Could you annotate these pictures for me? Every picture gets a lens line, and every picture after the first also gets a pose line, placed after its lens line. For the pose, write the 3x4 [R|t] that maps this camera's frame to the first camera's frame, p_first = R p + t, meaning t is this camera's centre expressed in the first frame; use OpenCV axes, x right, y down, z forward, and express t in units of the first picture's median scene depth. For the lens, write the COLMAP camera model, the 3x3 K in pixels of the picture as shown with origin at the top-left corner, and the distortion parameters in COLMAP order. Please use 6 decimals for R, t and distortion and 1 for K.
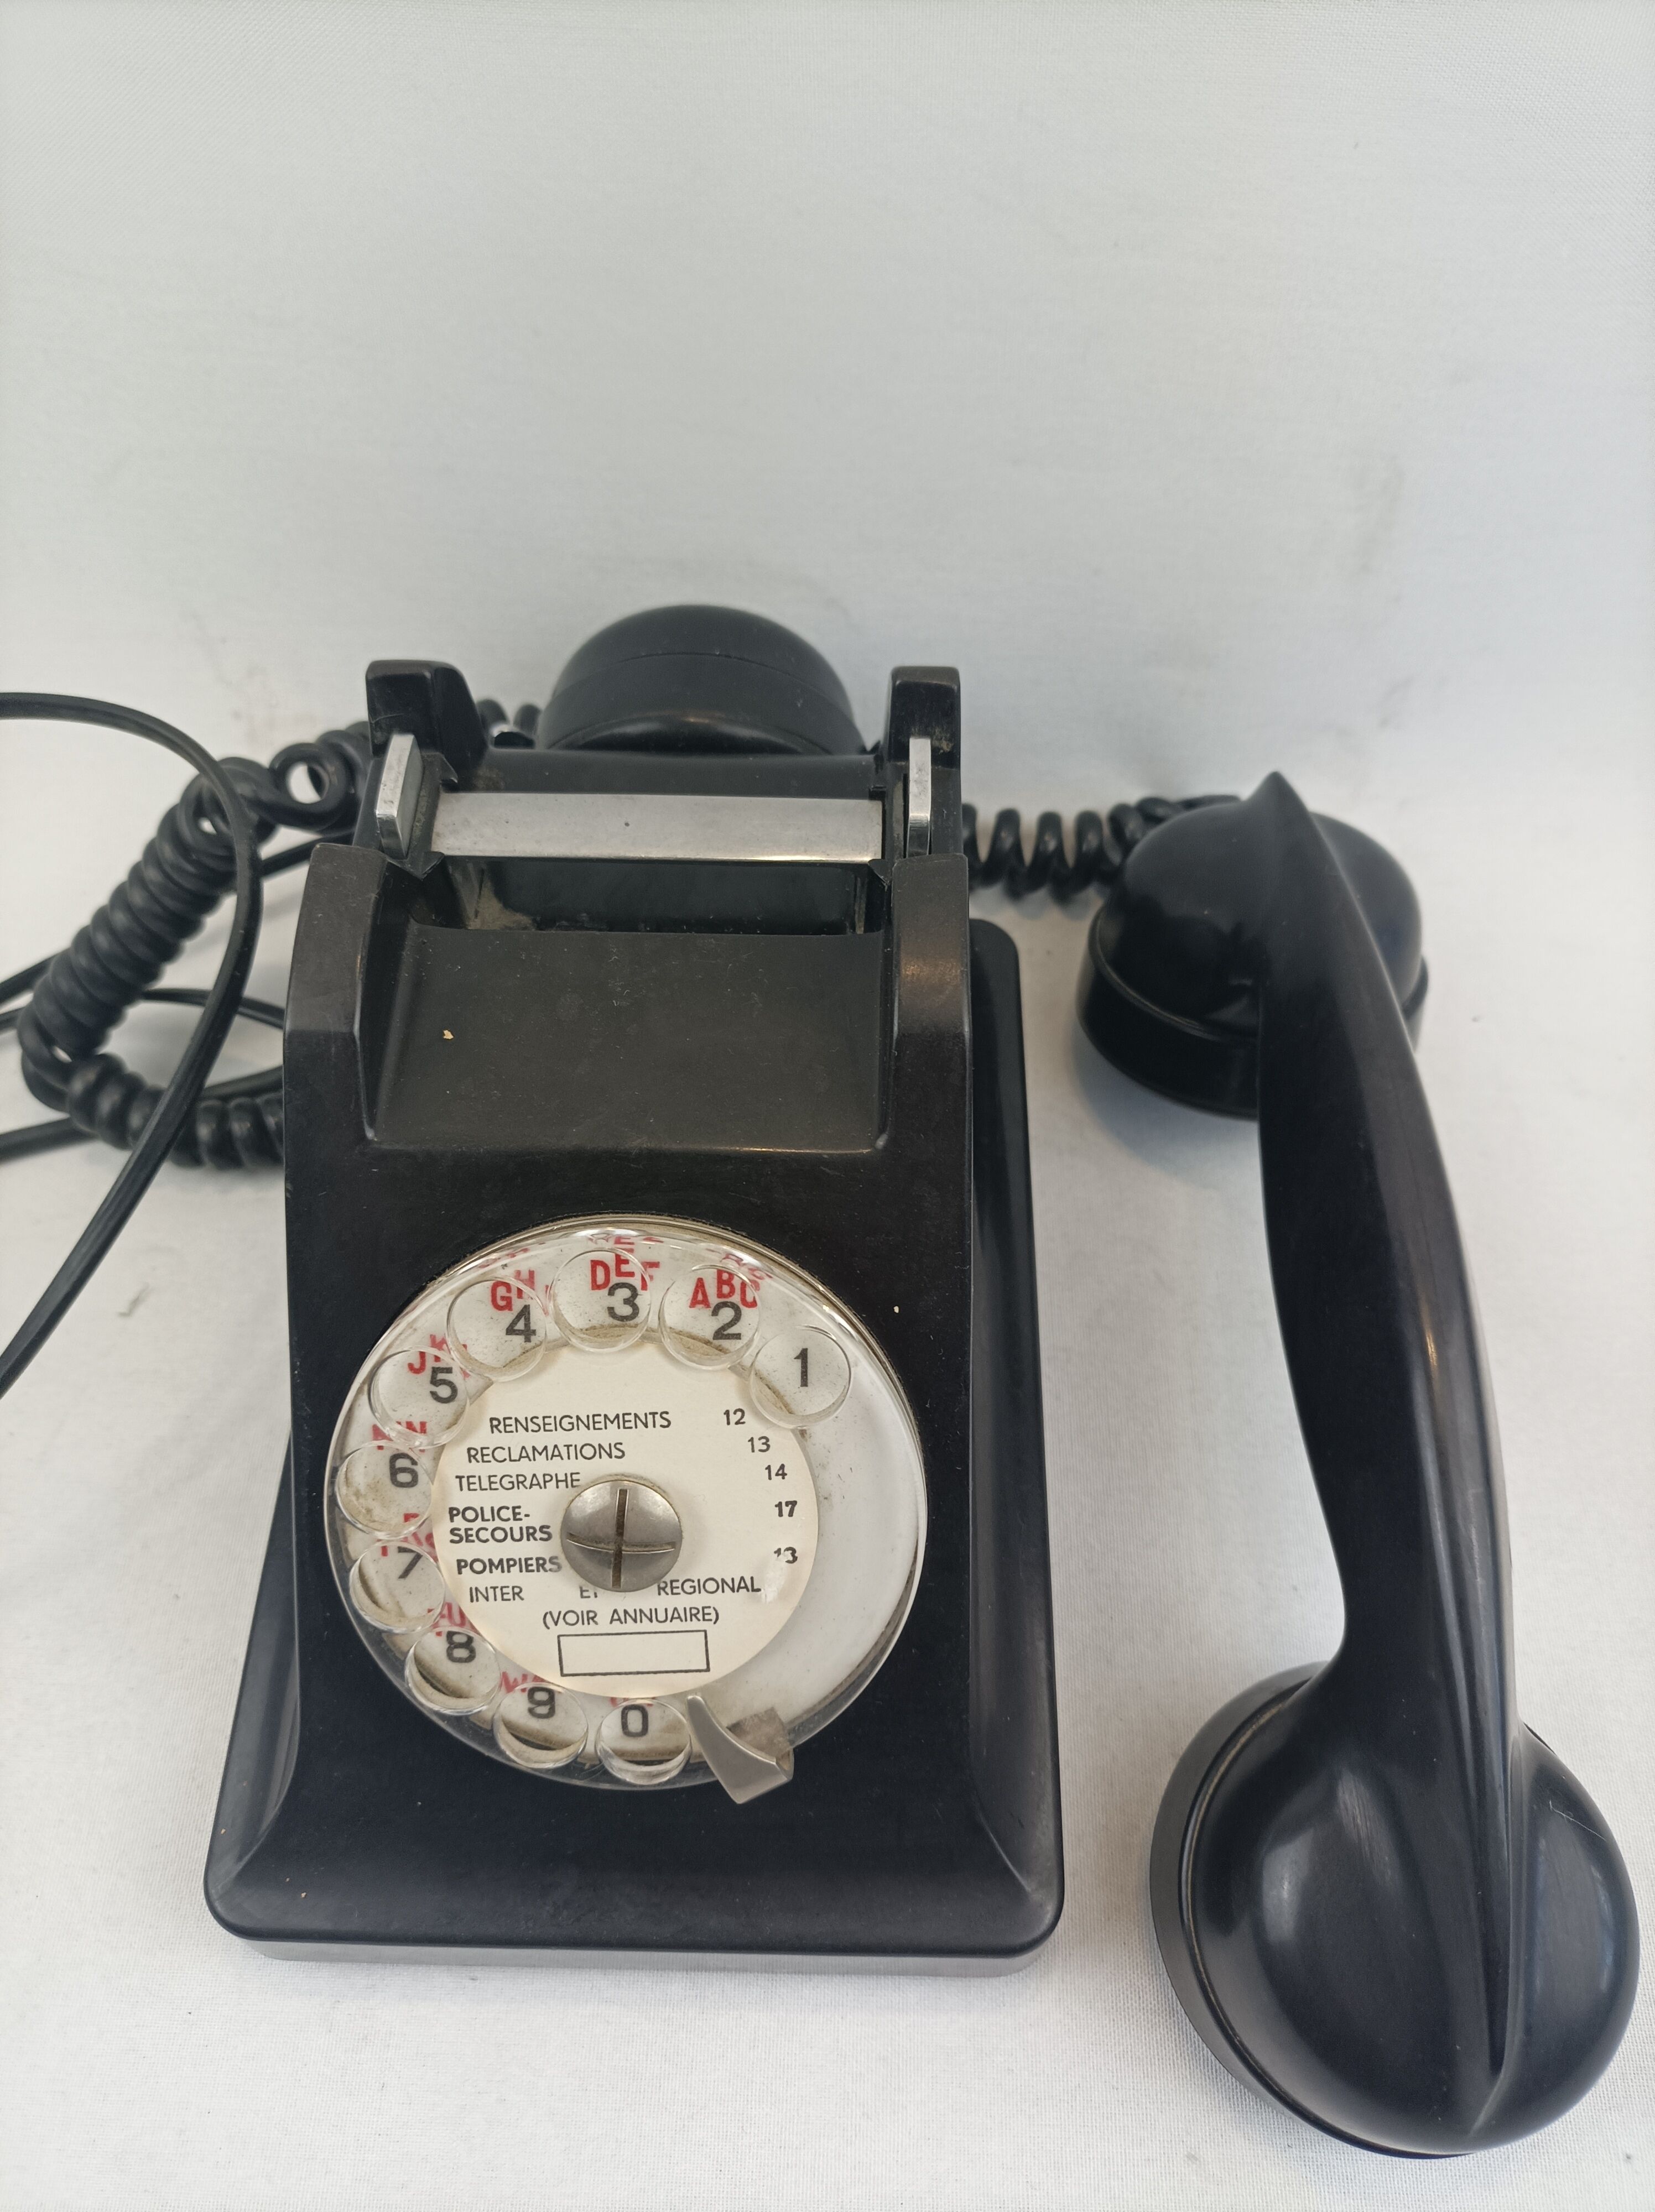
lens RADIAL K [[1535.7, 0, 827.5], [0, 1535.7, 1106.0], [0, 0, 1]] dist [0.000495, -0.145095]
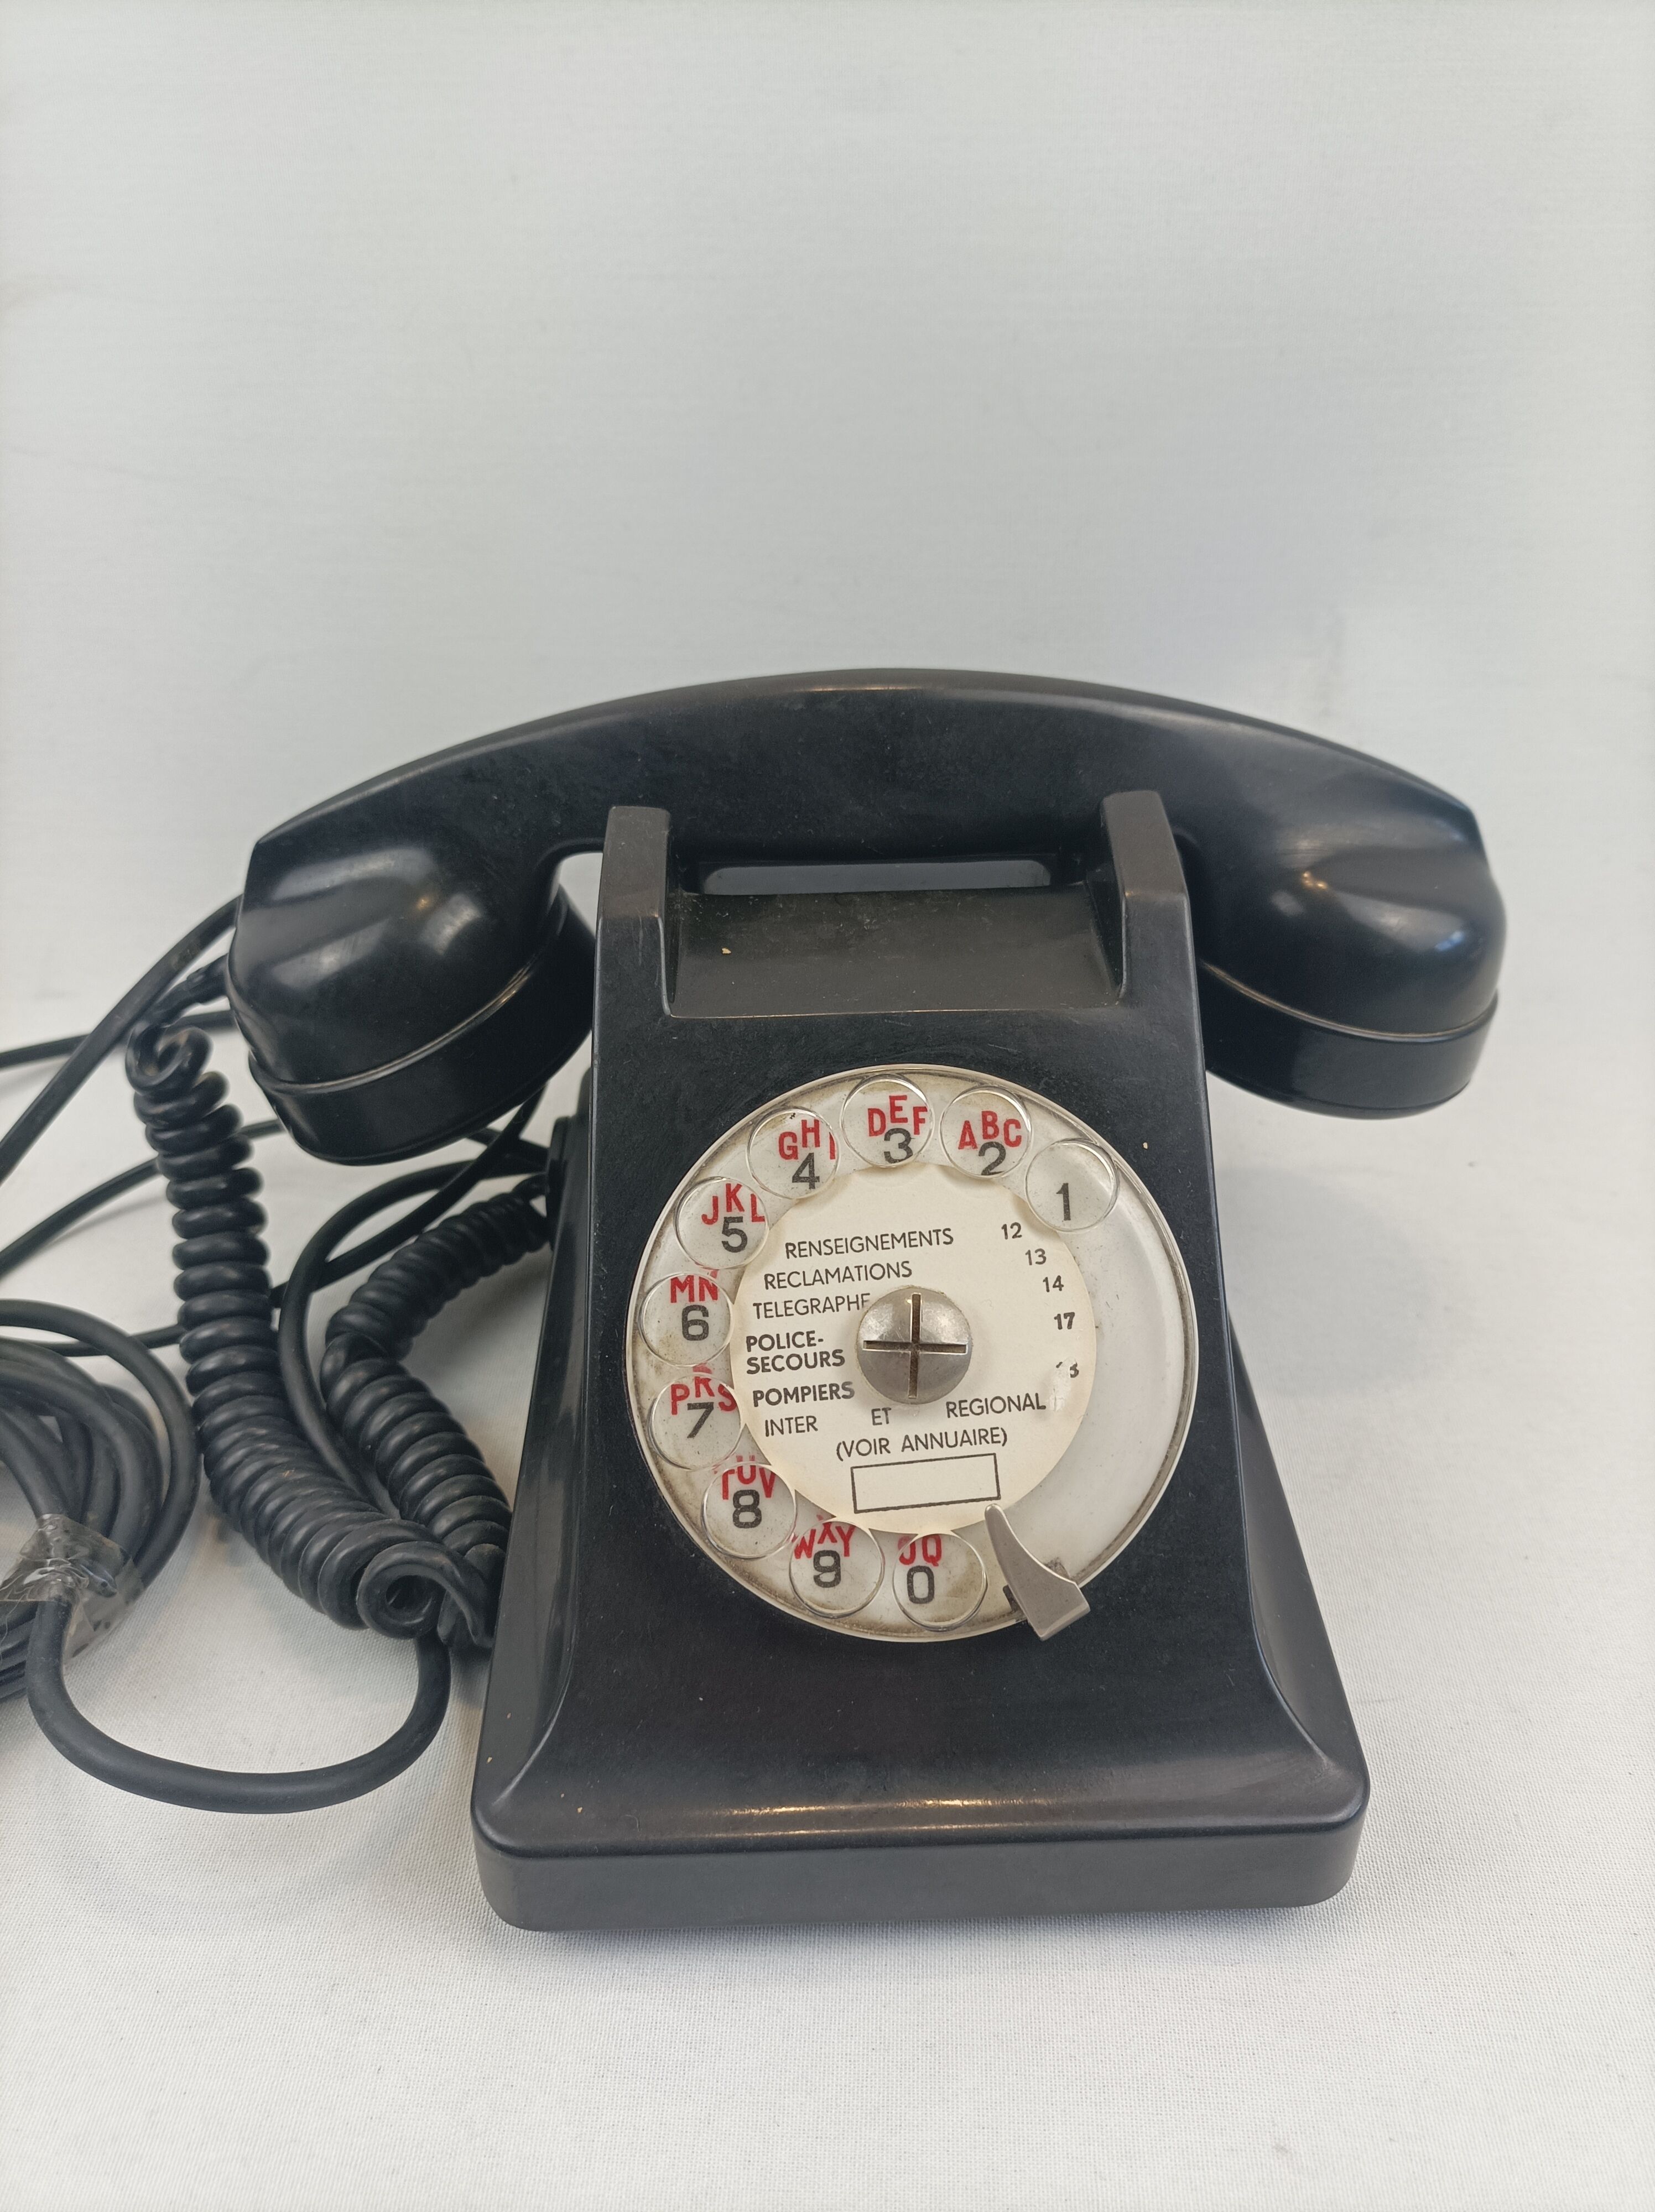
lens RADIAL K [[1535.7, 0, 827.5], [0, 1535.7, 1106.0], [0, 0, 1]] dist [0.000495, -0.145095]
pose [[0.998821, -0.048547, 0.000703, -0.183448], [0.046165, 0.945130, -0.323417, 0.455283], [0.015037, 0.323068, 0.946256, -0.053887]]
